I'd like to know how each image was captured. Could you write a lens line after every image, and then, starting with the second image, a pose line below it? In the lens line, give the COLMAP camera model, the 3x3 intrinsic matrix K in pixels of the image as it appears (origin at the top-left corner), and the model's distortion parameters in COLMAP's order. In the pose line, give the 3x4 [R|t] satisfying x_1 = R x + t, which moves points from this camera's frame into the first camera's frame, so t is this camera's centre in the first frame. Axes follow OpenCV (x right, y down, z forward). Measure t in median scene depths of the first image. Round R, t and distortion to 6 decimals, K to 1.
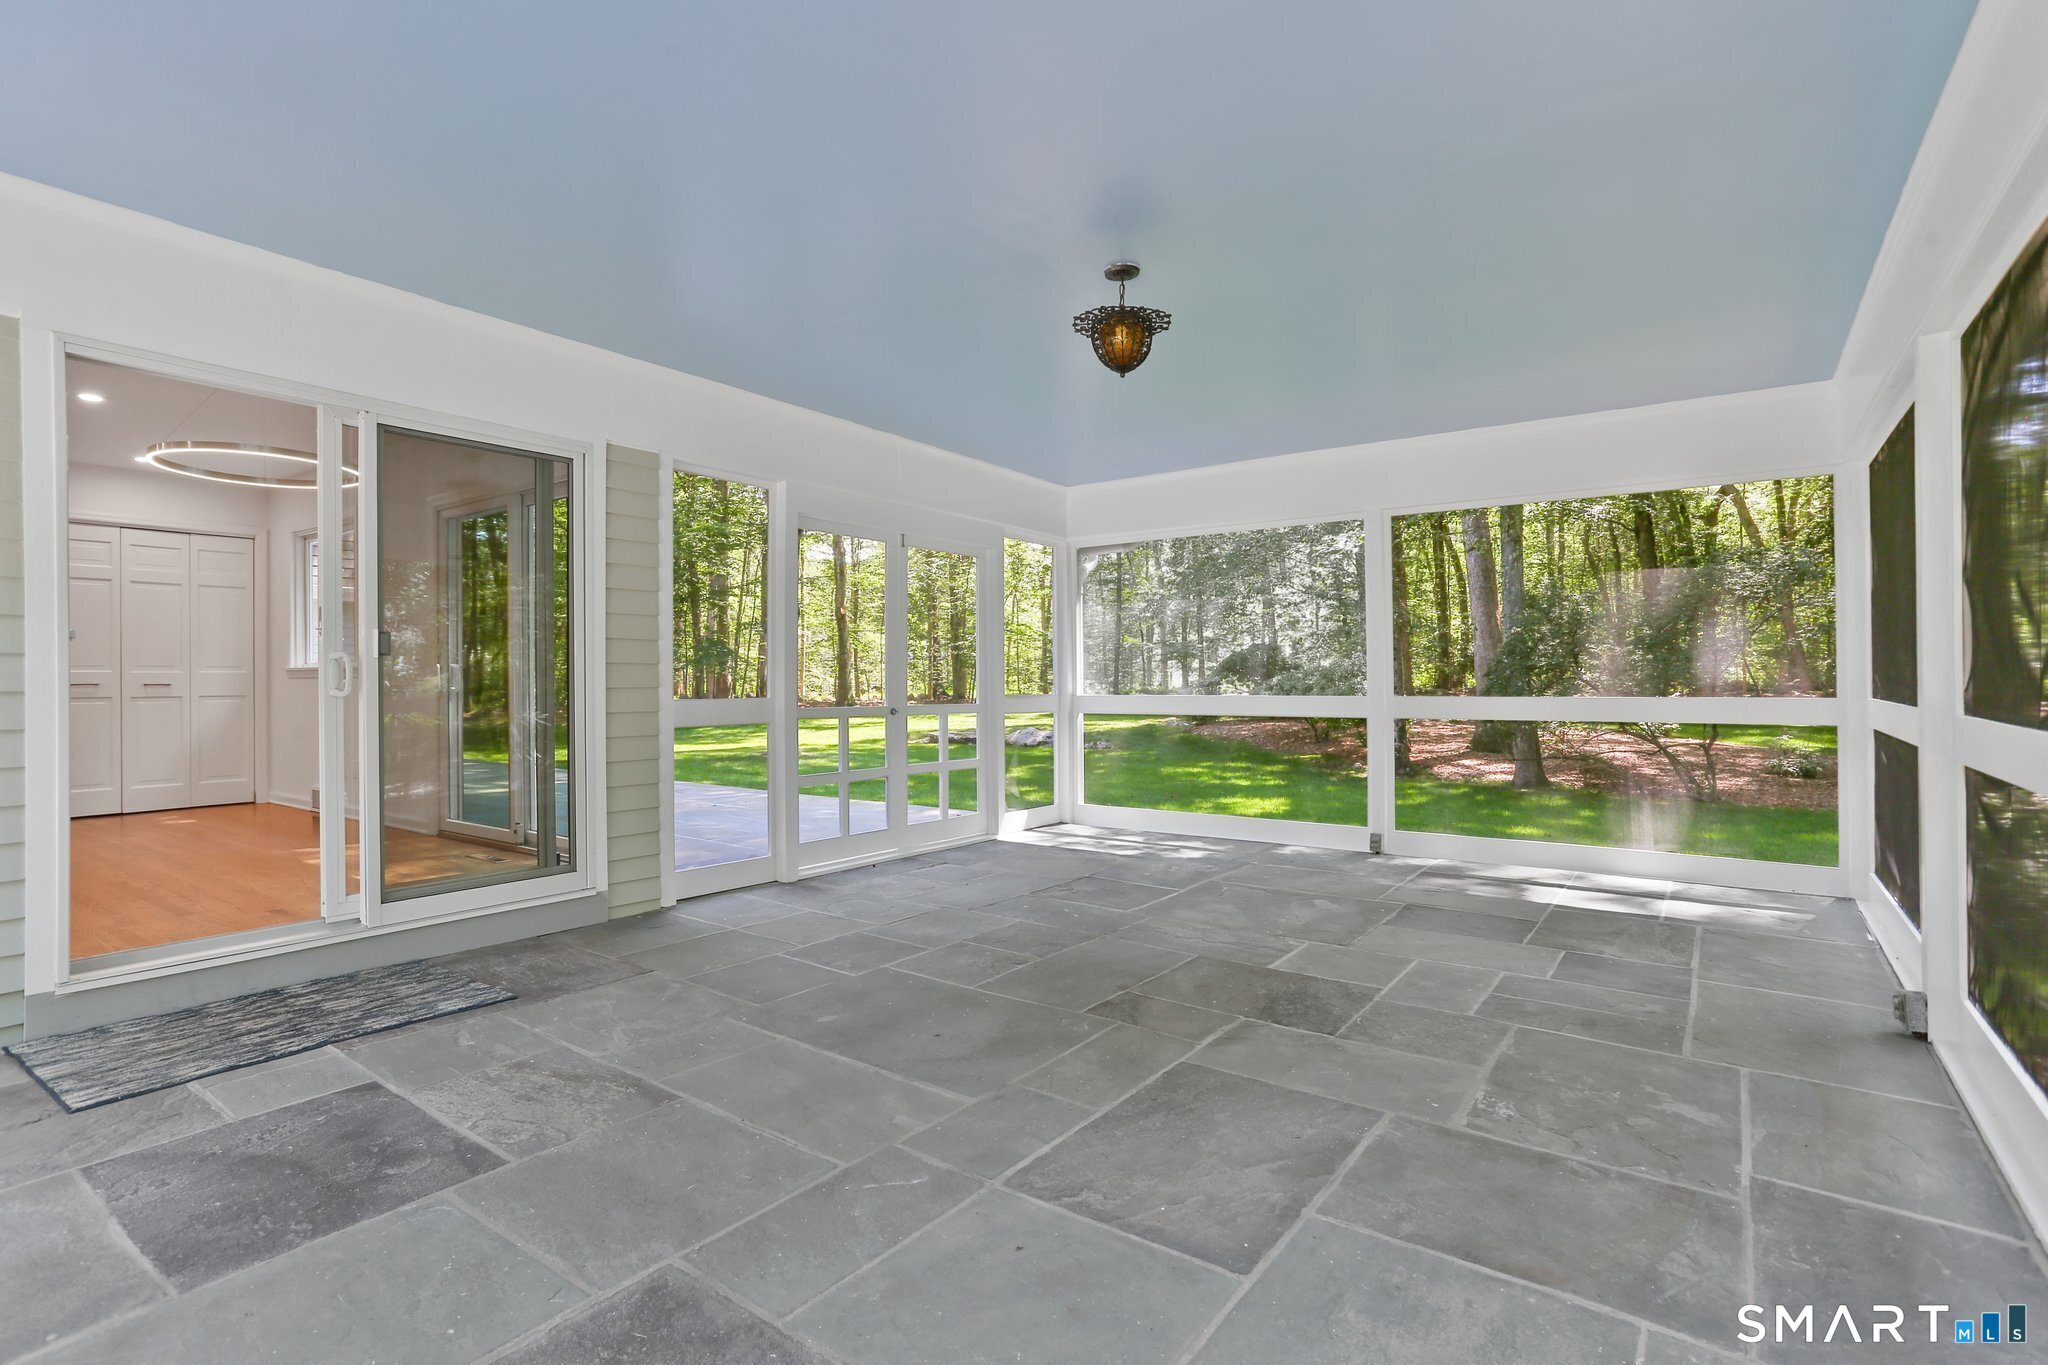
lens RADIAL K [[969.3, 0, 1024.0], [0, 969.3, 682.5], [0, 0, 1]] dist [-0.042278, 0.025797]
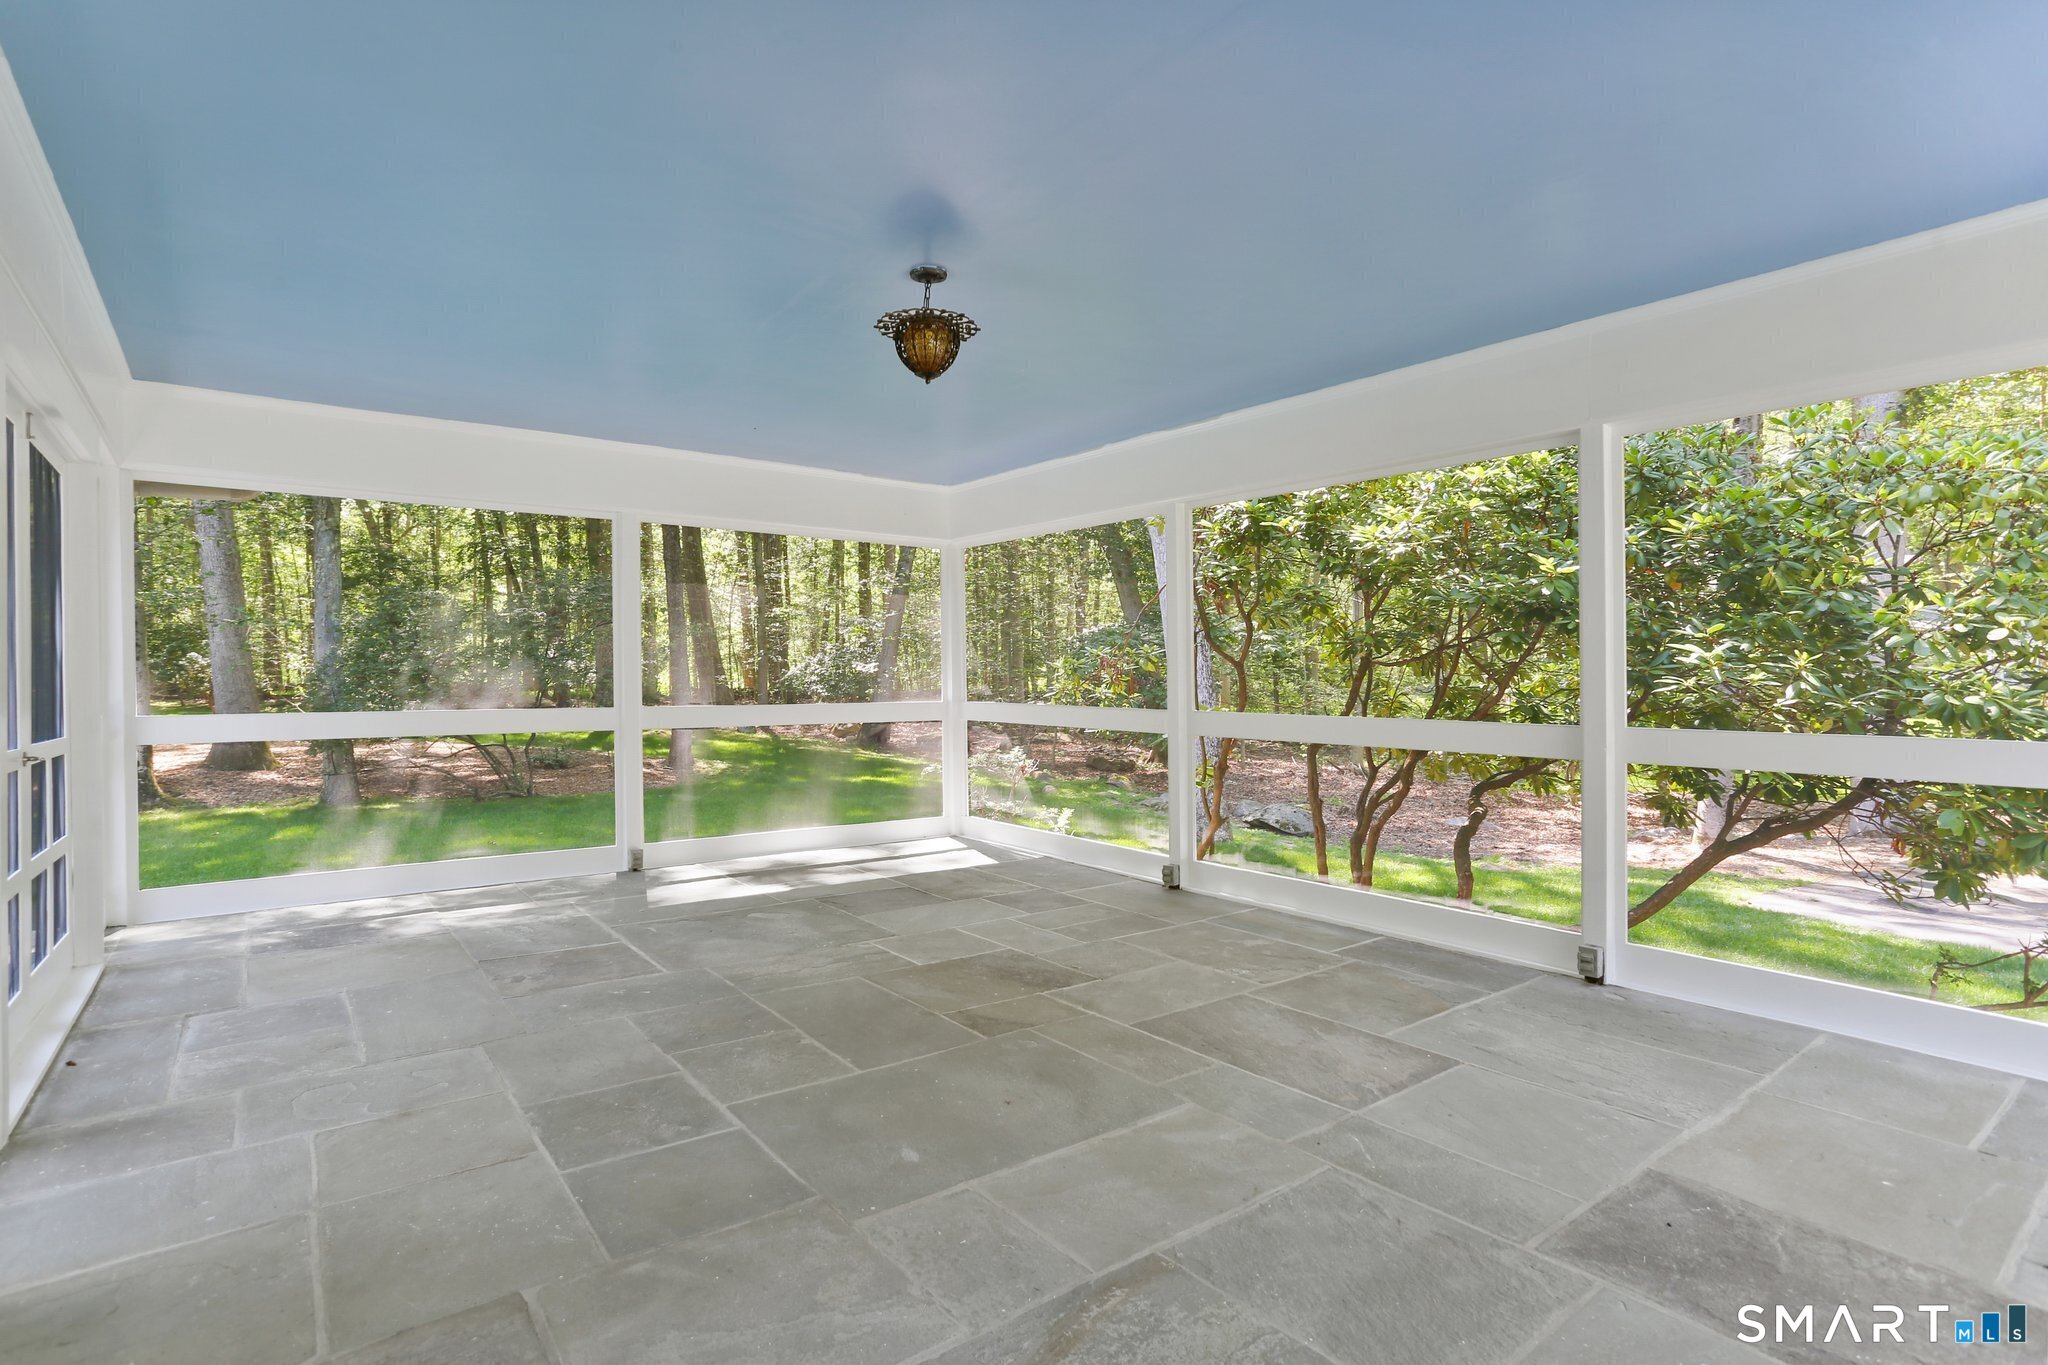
lens RADIAL K [[994.3, 0, 1024.7], [0, 994.3, 672.5], [0, 0, 1]] dist [-0.050319, 0.032758]
pose [[0.291802, 0.014648, 0.956367, -0.891180], [-0.001107, 0.999887, -0.014977, -0.006531], [-0.956478, 0.003312, 0.291785, 0.691257]]
